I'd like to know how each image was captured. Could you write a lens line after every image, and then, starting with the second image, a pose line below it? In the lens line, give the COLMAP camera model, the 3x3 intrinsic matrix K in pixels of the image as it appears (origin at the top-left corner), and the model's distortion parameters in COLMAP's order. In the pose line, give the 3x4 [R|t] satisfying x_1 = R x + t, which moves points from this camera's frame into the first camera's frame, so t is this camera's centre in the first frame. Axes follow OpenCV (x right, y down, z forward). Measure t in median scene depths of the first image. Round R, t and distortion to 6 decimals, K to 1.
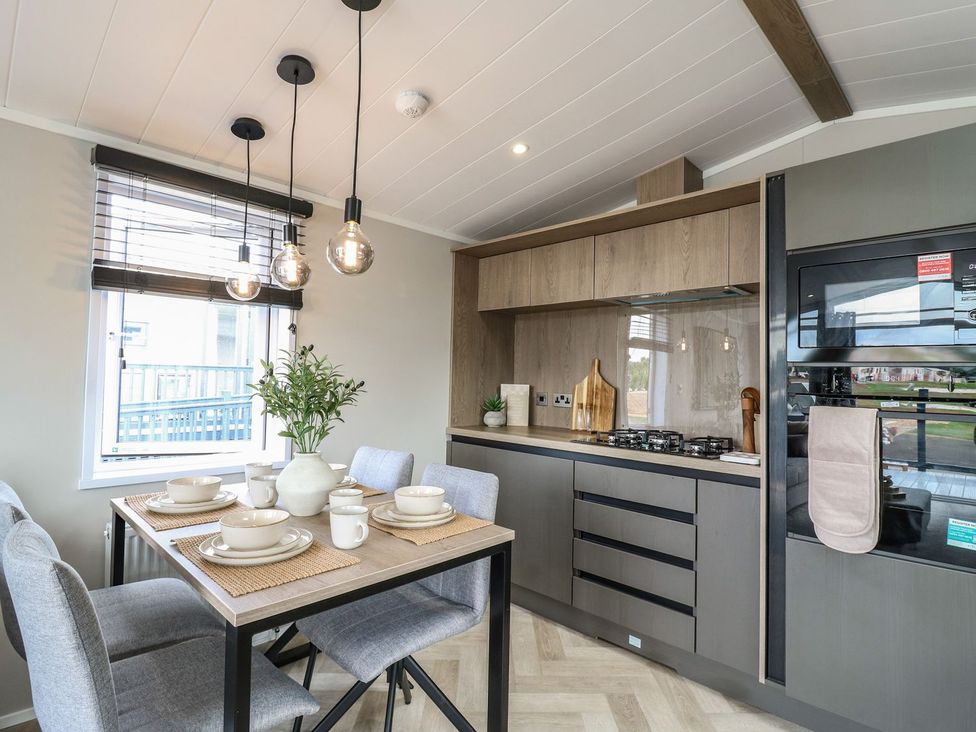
lens RADIAL K [[527.9, 0, 488.0], [0, 527.9, 366.0], [0, 0, 1]] dist [-0.000223, -0.017118]
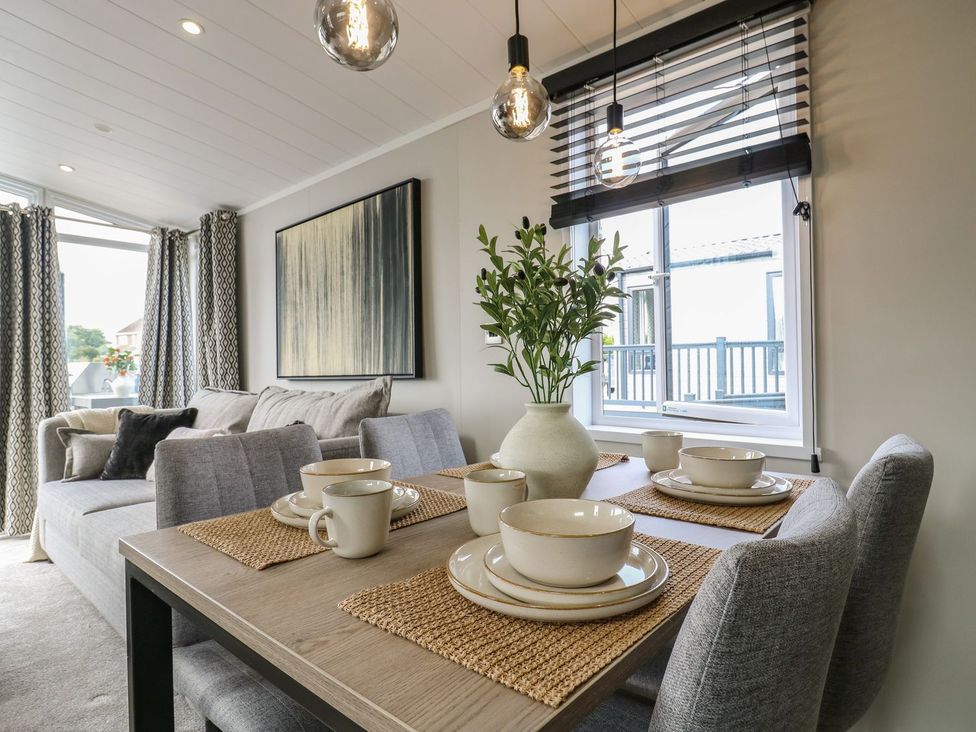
lens RADIAL K [[527.9, 0, 488.0], [0, 527.9, 366.0], [0, 0, 1]] dist [-0.000223, -0.017118]
pose [[0.056528, -0.016600, -0.998263, 0.171322], [0.046335, 0.998828, -0.013986, 0.087947], [0.997325, -0.045464, 0.057231, 0.622298]]
